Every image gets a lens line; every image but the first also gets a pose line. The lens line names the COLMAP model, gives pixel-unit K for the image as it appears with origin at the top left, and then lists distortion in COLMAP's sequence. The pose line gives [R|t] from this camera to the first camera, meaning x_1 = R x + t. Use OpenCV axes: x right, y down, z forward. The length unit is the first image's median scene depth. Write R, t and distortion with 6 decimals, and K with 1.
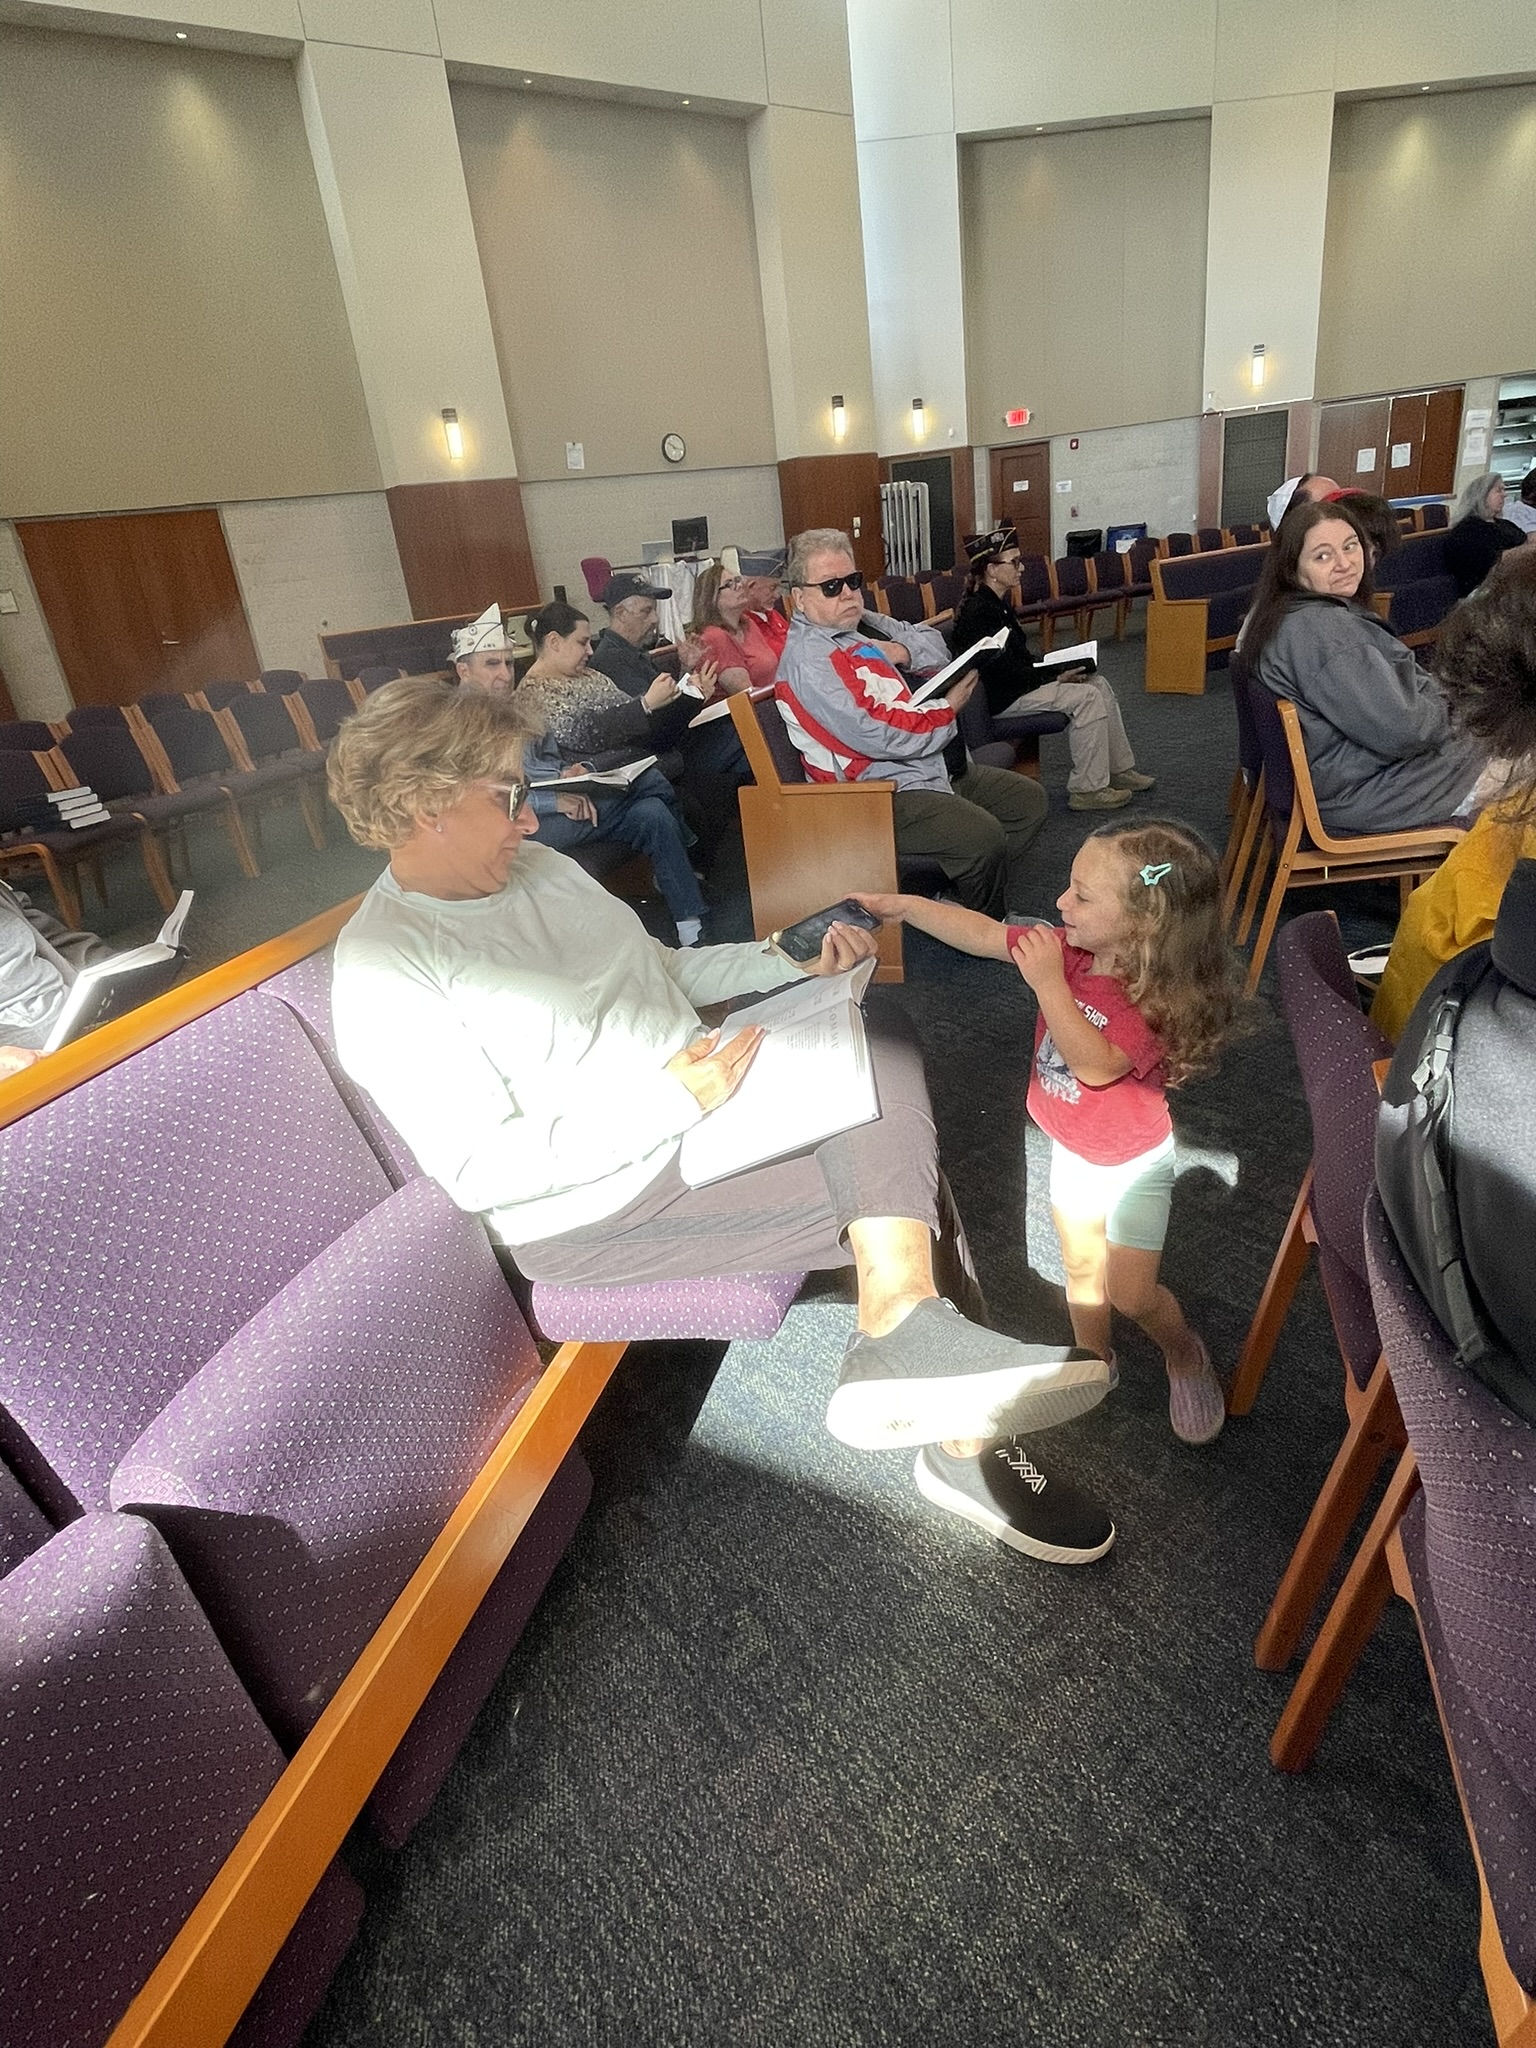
lens RADIAL K [[1128.6, 0, 771.7], [0, 1128.6, 1030.8], [0, 0, 1]] dist [0.002071, -0.002420]
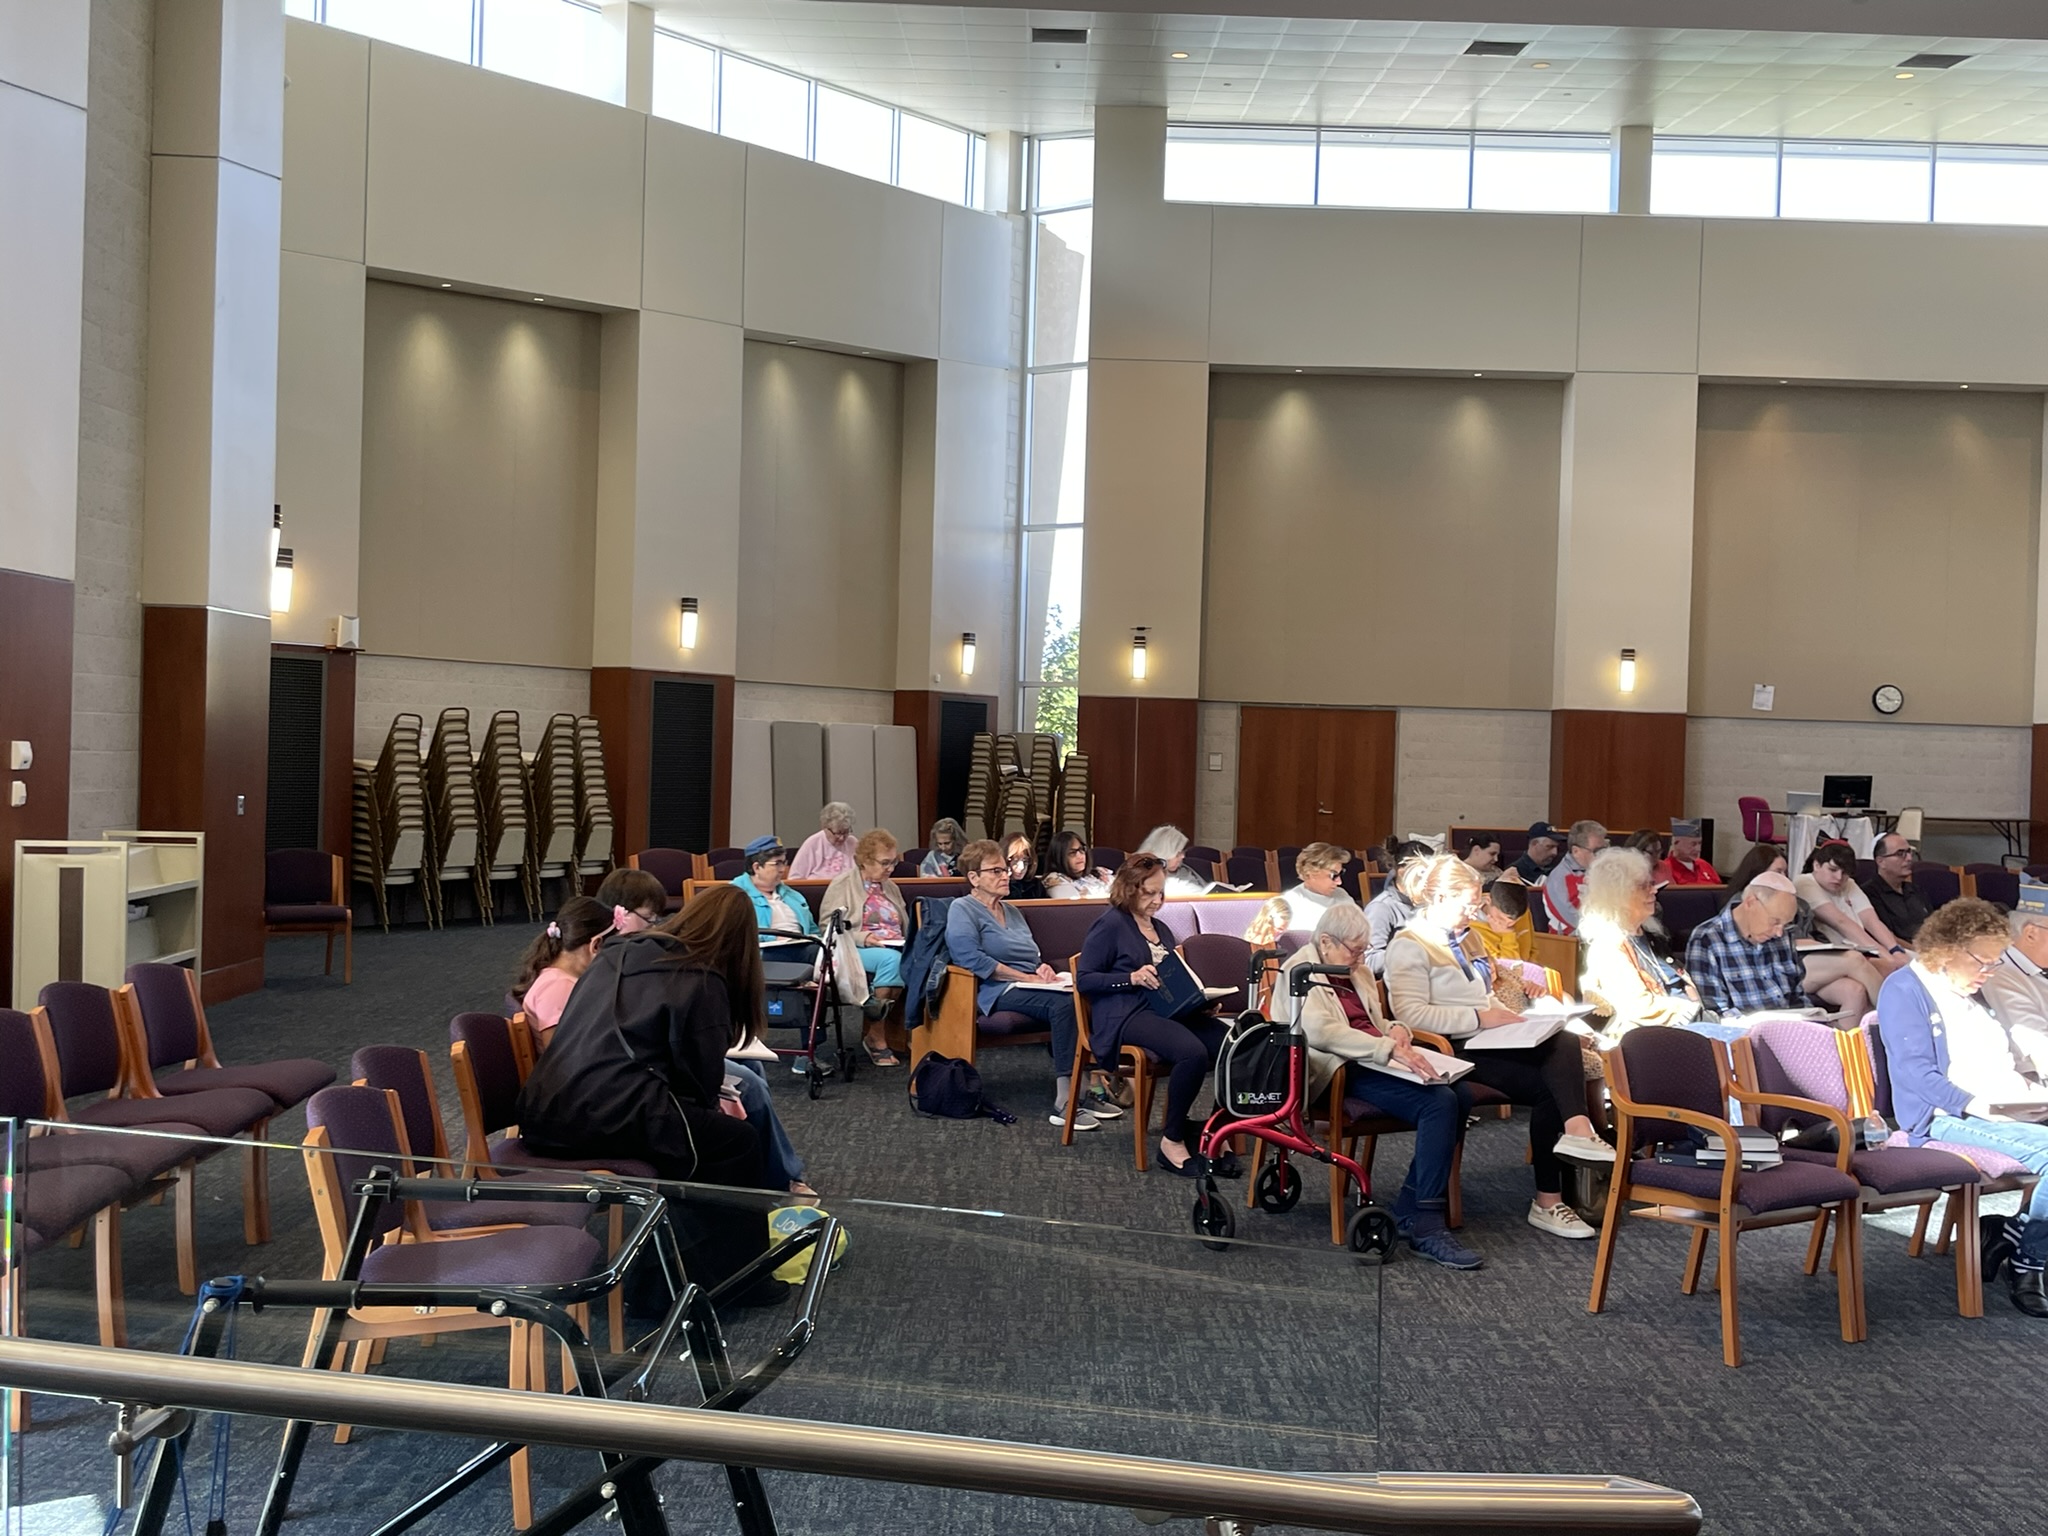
lens RADIAL K [[1817.3, 0, 1025.4], [0, 1817.3, 767.4], [0, 0, 1]] dist [-0.005950, -0.003698]
pose [[0.782565, 0.136867, -0.607338, 0.316396], [-0.350101, 0.903417, -0.247522, 0.162935], [0.514802, 0.406332, 0.754899, -0.519835]]
